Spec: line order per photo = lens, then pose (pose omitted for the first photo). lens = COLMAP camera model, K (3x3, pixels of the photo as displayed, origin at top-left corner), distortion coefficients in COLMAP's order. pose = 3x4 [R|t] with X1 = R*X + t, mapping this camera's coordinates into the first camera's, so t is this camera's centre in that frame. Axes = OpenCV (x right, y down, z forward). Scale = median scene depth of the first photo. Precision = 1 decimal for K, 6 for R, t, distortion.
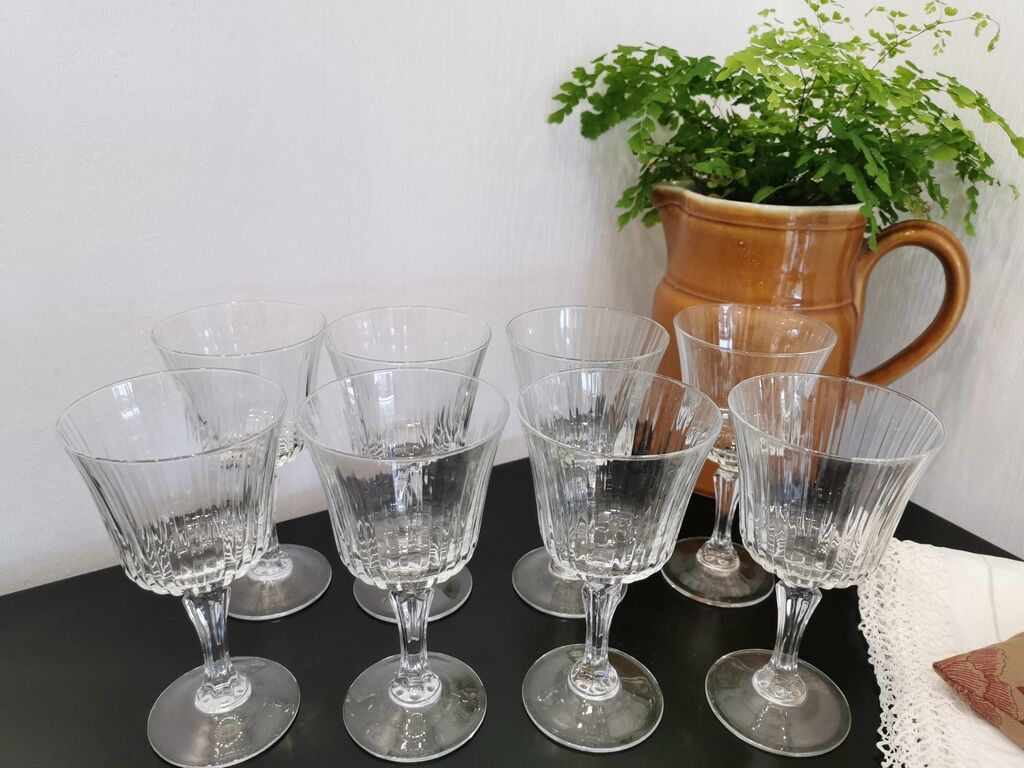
lens RADIAL K [[806.4, 0, 512.0], [0, 806.4, 384.0], [0, 0, 1]] dist [0.003495, -0.005007]
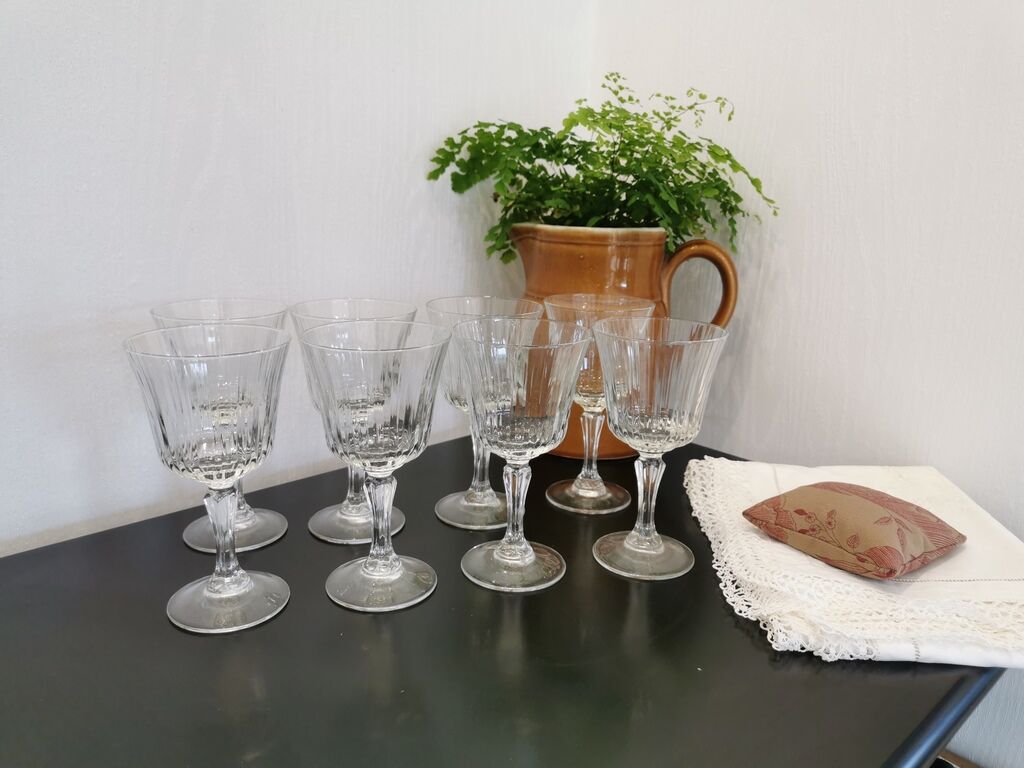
lens RADIAL K [[789.3, 0, 512.0], [0, 789.3, 384.0], [0, 0, 1]] dist [0.005531, 0.000167]
pose [[0.975165, -0.056109, 0.214256, -0.122717], [0.084936, 0.988156, -0.127804, 0.190027], [-0.204547, 0.142828, 0.968380, -0.229093]]
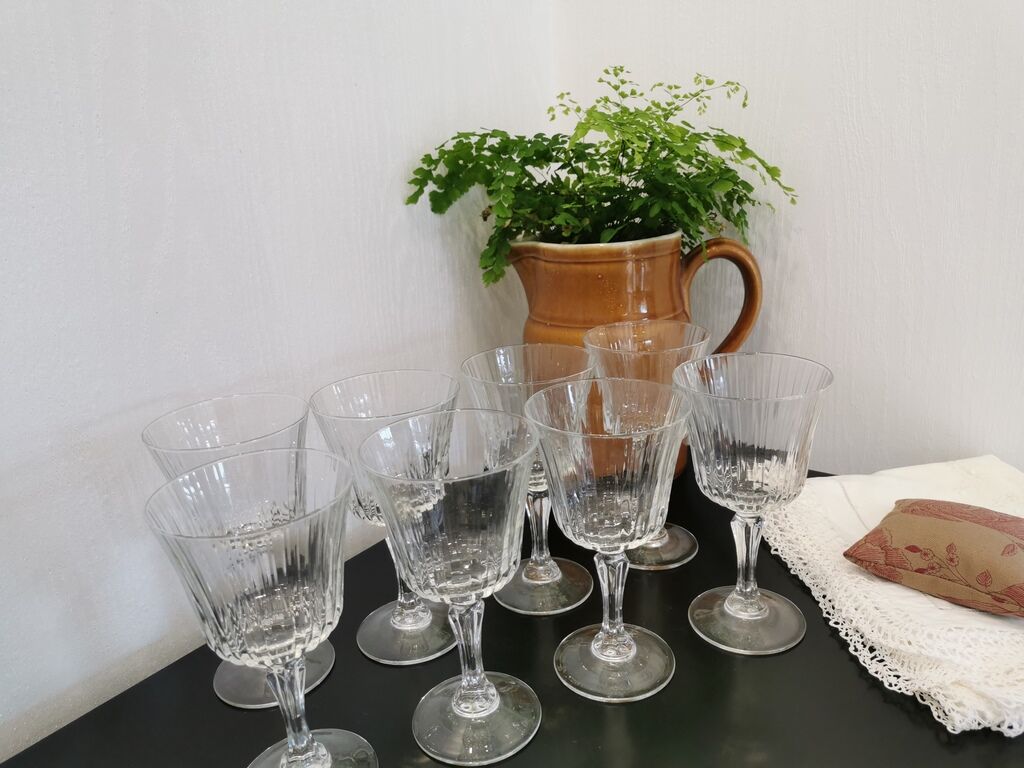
lens RADIAL K [[789.3, 0, 512.0], [0, 789.3, 384.0], [0, 0, 1]] dist [0.005531, 0.000167]
pose [[0.927231, -0.199230, 0.317097, -0.237098], [0.228895, 0.971672, -0.058822, 0.021829], [-0.296395, 0.127124, 0.946567, -0.065914]]
